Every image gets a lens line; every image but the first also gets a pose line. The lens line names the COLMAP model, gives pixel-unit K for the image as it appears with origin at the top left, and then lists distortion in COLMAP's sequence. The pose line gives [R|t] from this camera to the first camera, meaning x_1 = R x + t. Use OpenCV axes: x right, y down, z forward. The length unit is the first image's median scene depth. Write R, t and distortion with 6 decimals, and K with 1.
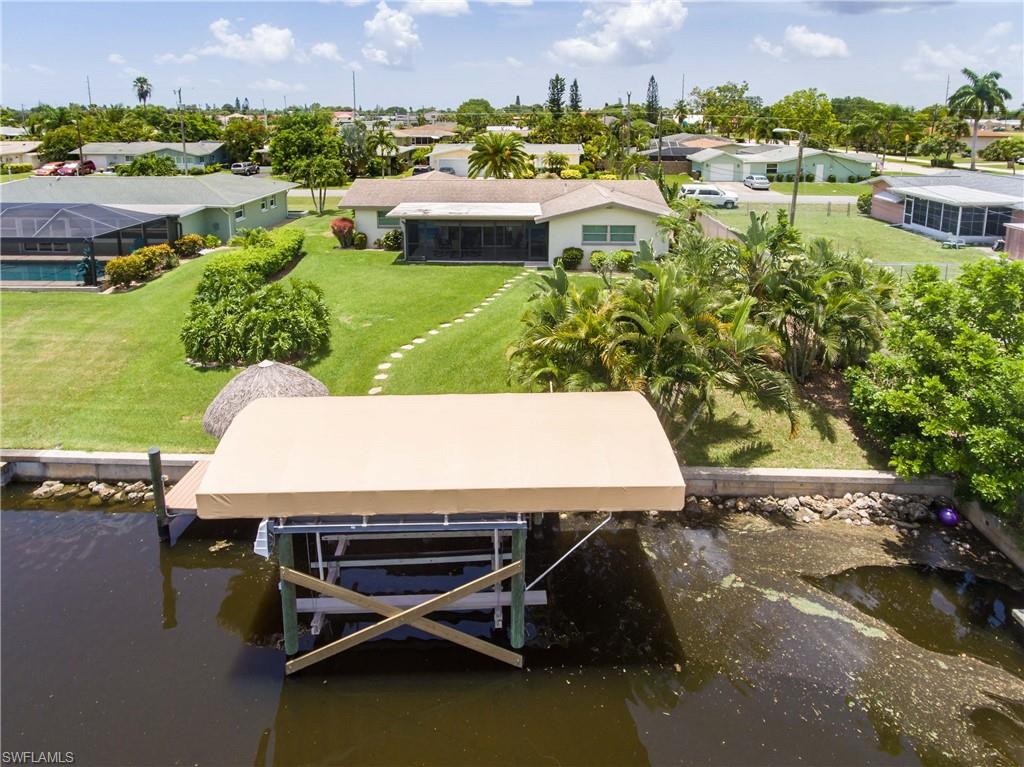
lens RADIAL K [[595.3, 0, 503.6], [0, 595.3, 441.6], [0, 0, 1]] dist [0.000457, 0.000489]
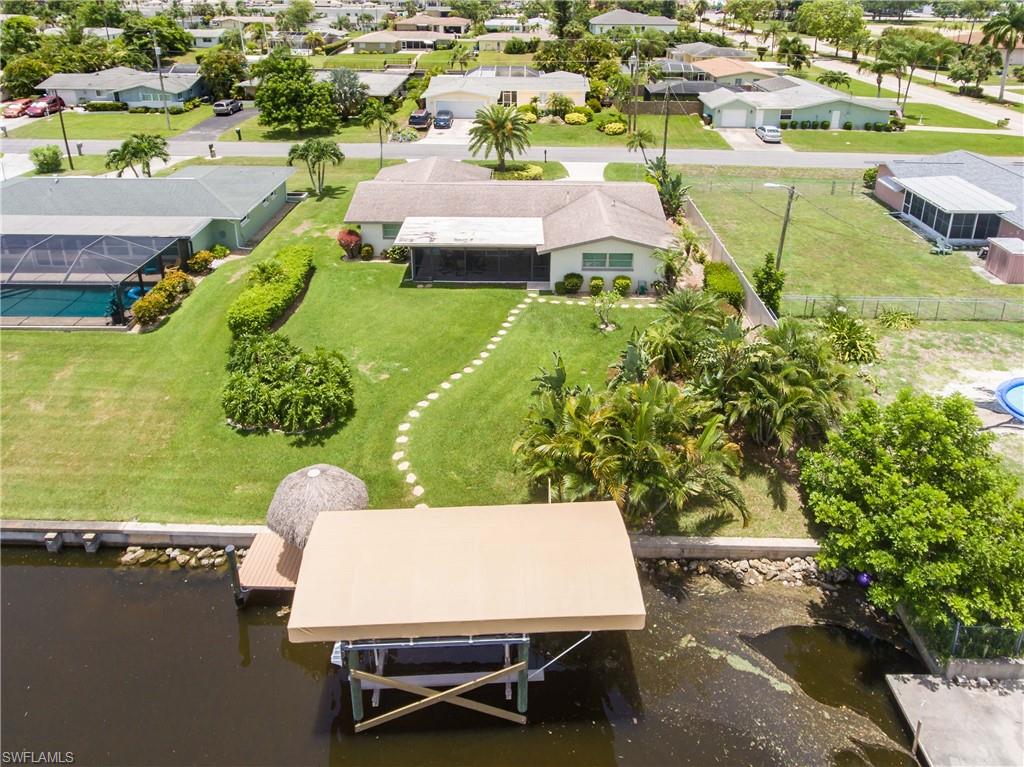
lens RADIAL K [[675.0, 0, 512.0], [0, 675.0, 383.5], [0, 0, 1]] dist [-0.000641, 0.001622]
pose [[0.999831, -0.003764, 0.017967, -0.017821], [0.000237, 0.981315, 0.192406, -0.473579], [-0.018355, -0.192369, 0.981151, -0.260943]]
